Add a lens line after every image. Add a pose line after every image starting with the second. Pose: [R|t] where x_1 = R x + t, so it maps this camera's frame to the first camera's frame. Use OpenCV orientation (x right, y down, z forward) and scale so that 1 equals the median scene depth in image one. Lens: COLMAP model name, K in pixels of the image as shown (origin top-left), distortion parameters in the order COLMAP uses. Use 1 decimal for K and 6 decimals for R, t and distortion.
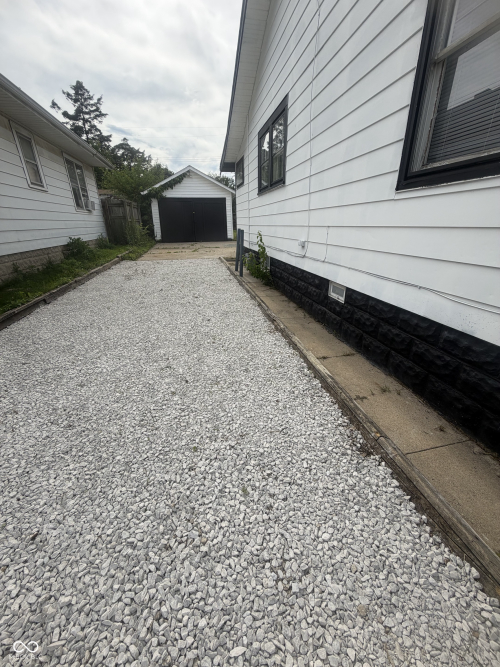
lens RADIAL K [[265.1, 0, 248.6], [0, 265.1, 332.1], [0, 0, 1]] dist [-0.000824, -0.000373]
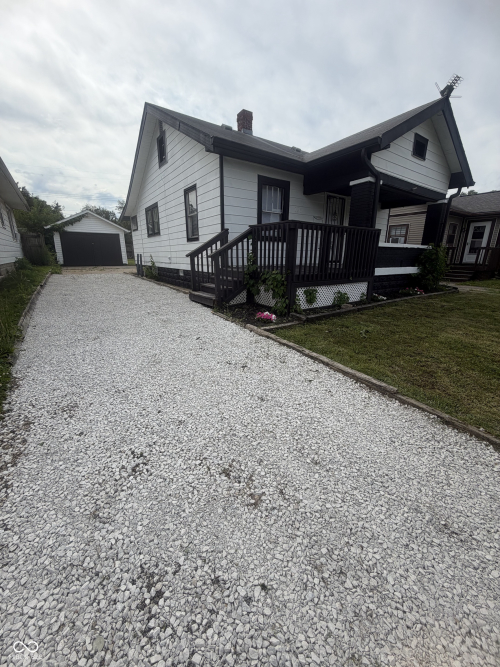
lens RADIAL K [[259.9, 0, 250.0], [0, 259.9, 333.5], [0, 0, 1]] dist [-0.000395, -0.000147]
pose [[0.920201, -0.095113, 0.379715, -0.043506], [0.133355, 0.988177, -0.075647, 0.287239], [-0.368031, 0.120247, 0.922005, -0.639329]]
